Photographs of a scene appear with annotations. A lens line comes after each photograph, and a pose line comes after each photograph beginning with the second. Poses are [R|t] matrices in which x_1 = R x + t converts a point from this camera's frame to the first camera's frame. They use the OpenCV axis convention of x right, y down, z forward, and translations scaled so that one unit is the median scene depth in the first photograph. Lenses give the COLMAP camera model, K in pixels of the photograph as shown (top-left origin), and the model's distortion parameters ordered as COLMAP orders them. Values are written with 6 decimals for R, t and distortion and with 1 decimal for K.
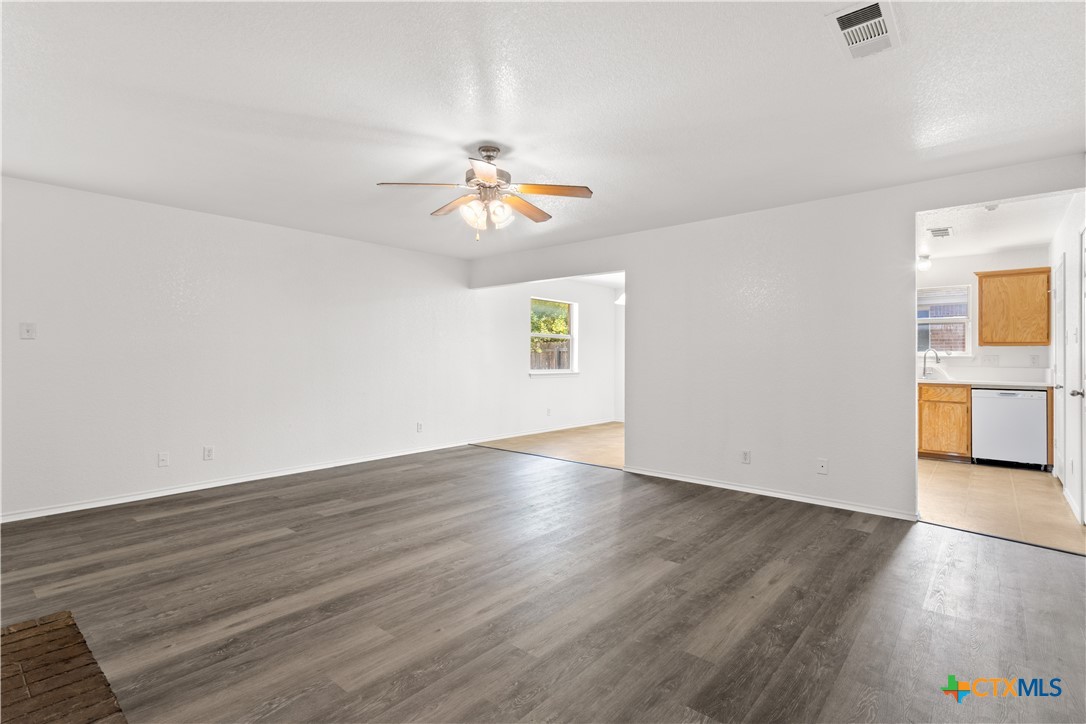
lens RADIAL K [[511.8, 0, 560.8], [0, 511.8, 354.4], [0, 0, 1]] dist [0.009549, 0.000237]
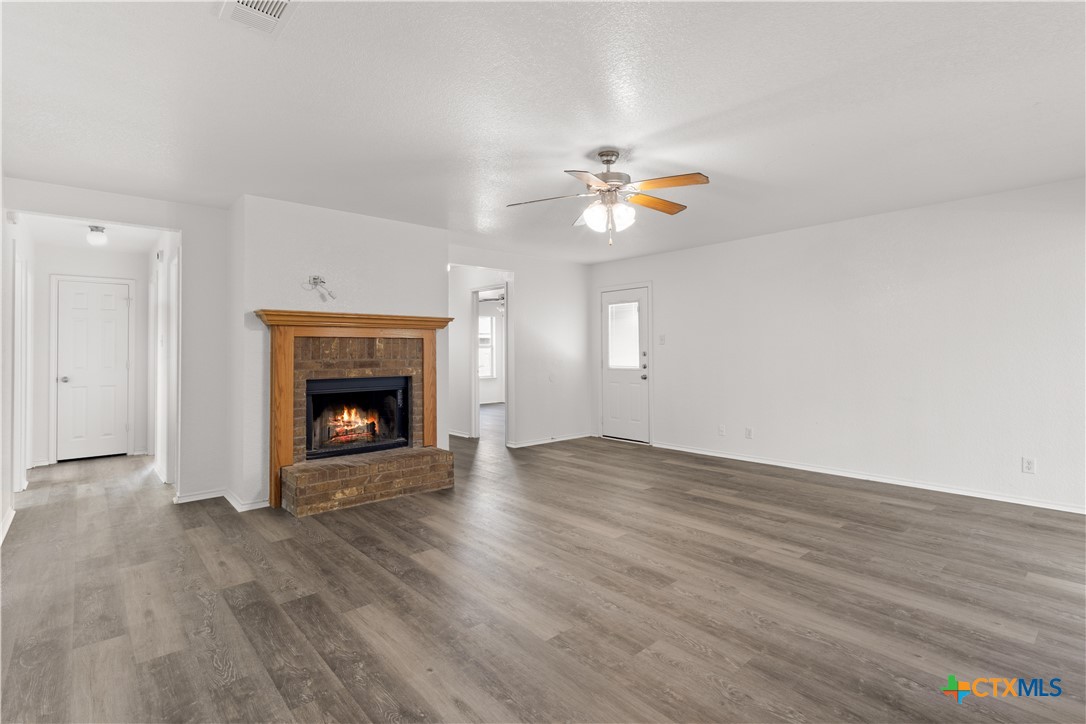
lens RADIAL K [[511.8, 0, 546.7], [0, 511.8, 341.7], [0, 0, 1]] dist [0.009549, 0.000237]
pose [[-0.142761, -0.027430, -0.989377, 0.918553], [0.014820, 0.999445, -0.029848, 0.002454], [0.989646, -0.018924, -0.142275, 1.051669]]
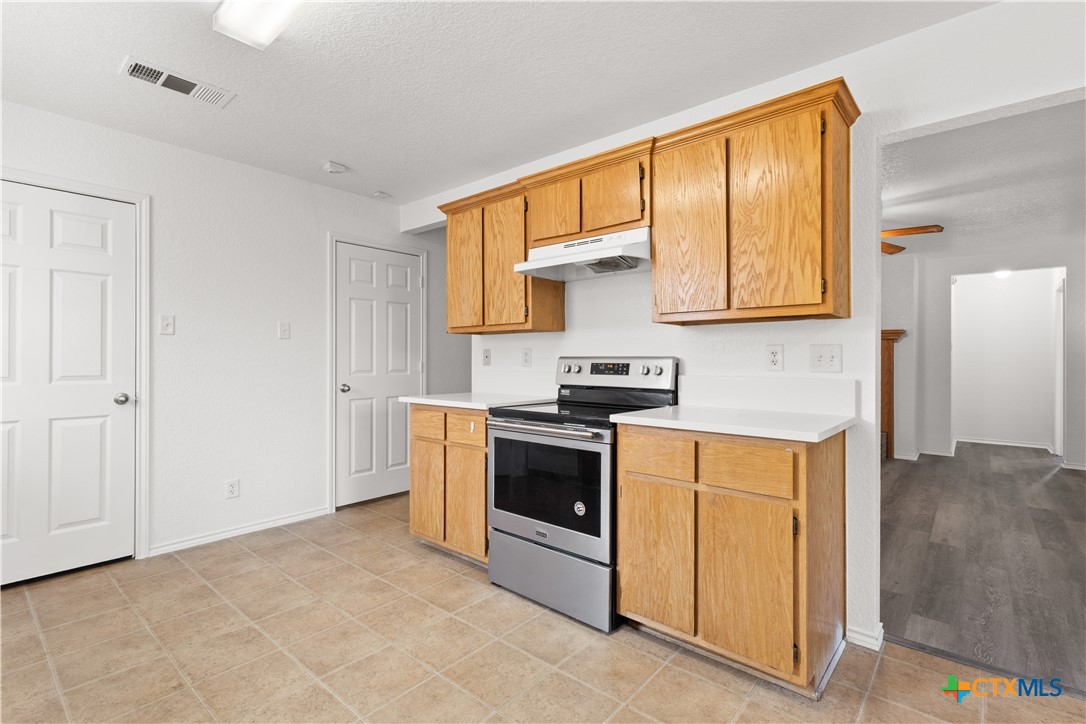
lens RADIAL K [[511.8, 0, 543.4], [0, 511.8, 352.0], [0, 0, 1]] dist [0.009549, 0.000237]
pose [[-0.999795, -0.008046, 0.018583, 0.671415], [-0.008362, 0.999821, -0.016993, 0.017926], [-0.018443, -0.017145, -0.999683, 2.475359]]
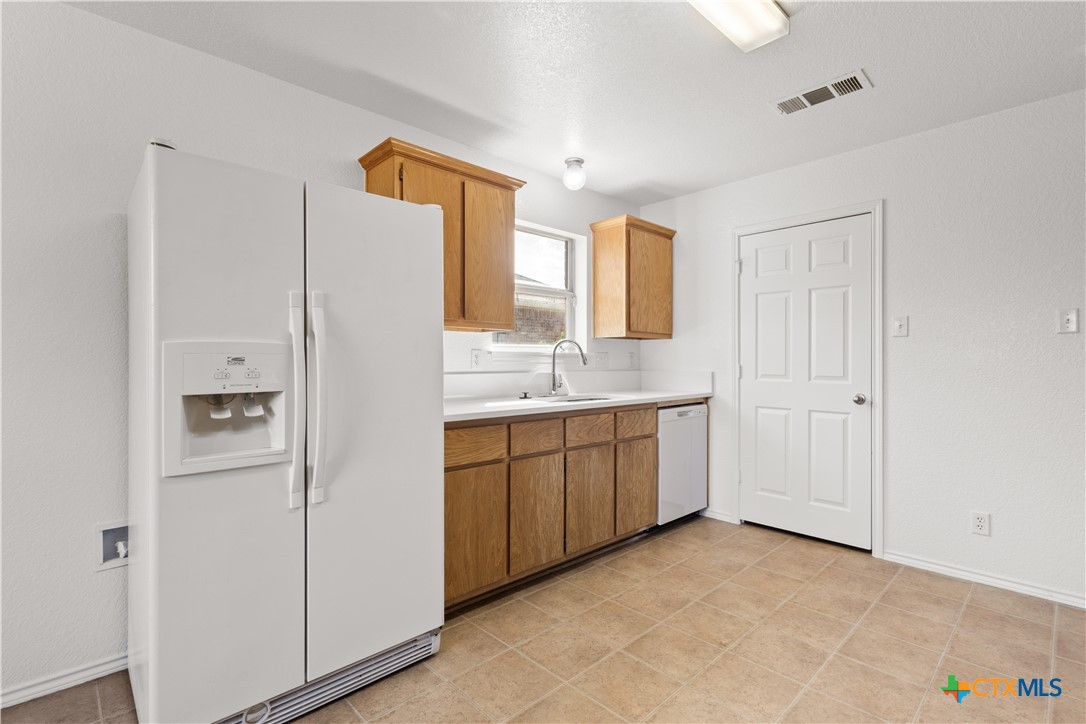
lens RADIAL K [[511.8, 0, 547.8], [0, 511.8, 358.2], [0, 0, 1]] dist [0.009549, 0.000237]
pose [[0.112658, -0.002904, 0.993630, 0.386137], [-0.005921, 0.999976, 0.003594, 0.013928], [-0.993616, -0.006288, 0.112638, 2.024748]]
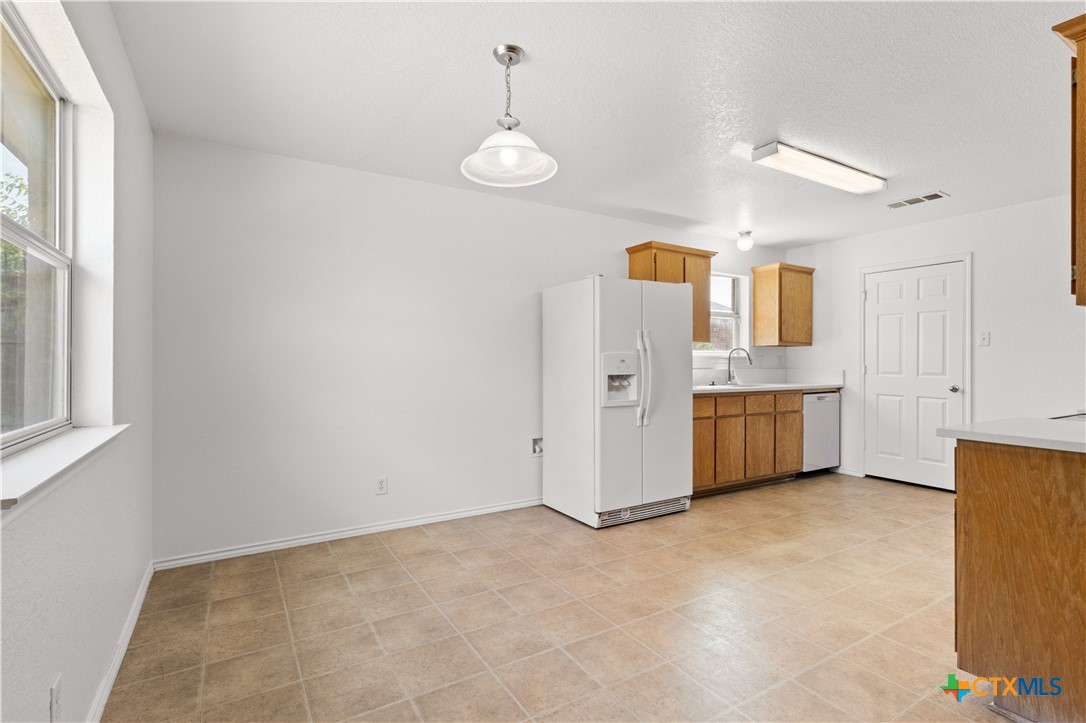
lens RADIAL K [[511.8, 0, 551.0], [0, 511.8, 359.5], [0, 0, 1]] dist [0.009549, 0.000237]
pose [[0.318512, -0.003456, 0.947912, -0.328494], [-0.007043, 0.999957, 0.006012, 0.010458], [-0.947893, -0.008591, 0.318474, 2.159561]]
